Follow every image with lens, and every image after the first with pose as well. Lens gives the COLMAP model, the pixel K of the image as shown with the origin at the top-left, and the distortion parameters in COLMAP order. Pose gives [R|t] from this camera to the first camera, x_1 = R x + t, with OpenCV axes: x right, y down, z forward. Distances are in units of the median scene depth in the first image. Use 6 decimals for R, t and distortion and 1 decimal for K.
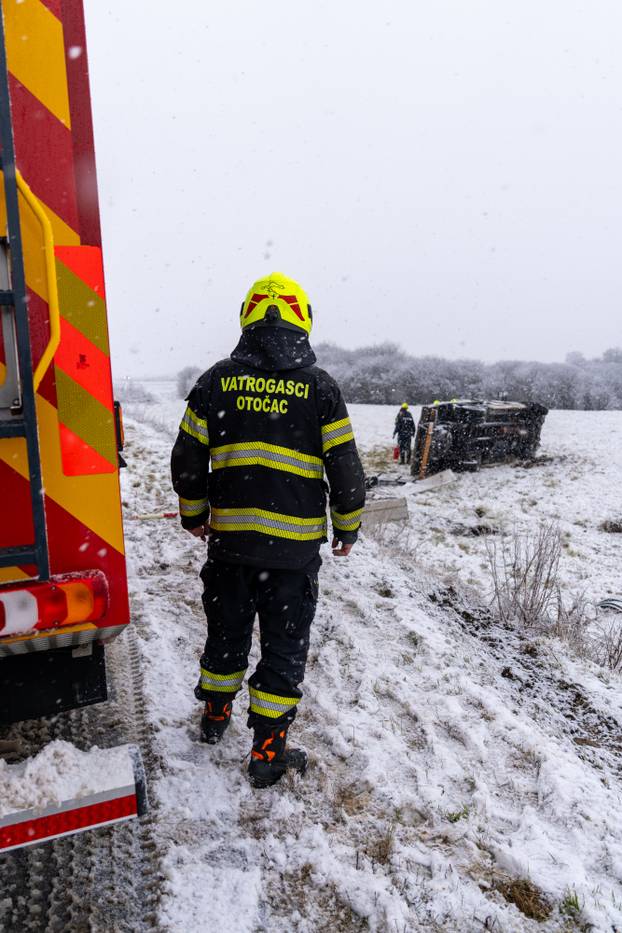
lens RADIAL K [[1435.3, 0, 226.2], [0, 1435.3, 514.3], [0, 0, 1]] dist [0.045029, 0.133393]
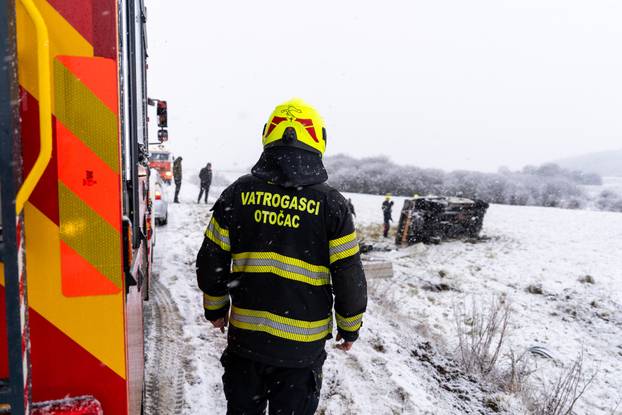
lens RADIAL K [[956.9, 0, 311.8], [0, 956.9, 219.0], [0, 0, 1]] dist [0.045029, 0.133393]
pose [[0.998510, 0.035713, 0.041249, 0.008480], [-0.033679, 0.998231, -0.048991, -0.016614], [-0.042926, 0.047529, 0.997947, 0.112716]]
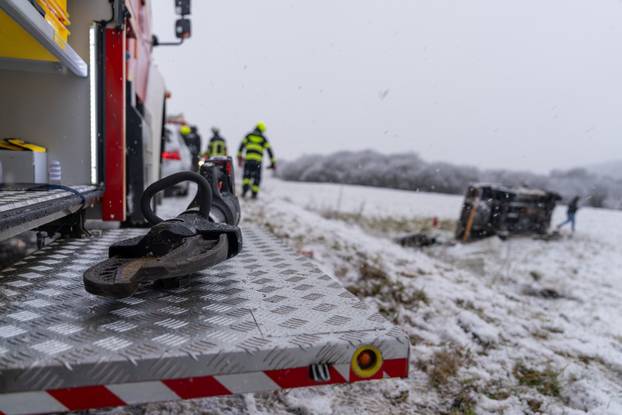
lens RADIAL K [[956.9, 0, 311.8], [0, 956.9, 219.0], [0, 0, 1]] dist [0.045029, 0.133393]
pose [[0.997260, 0.071447, 0.019177, -0.061820], [-0.070541, 0.996521, -0.044391, 0.000670], [-0.022281, 0.042916, 0.998830, 0.828302]]
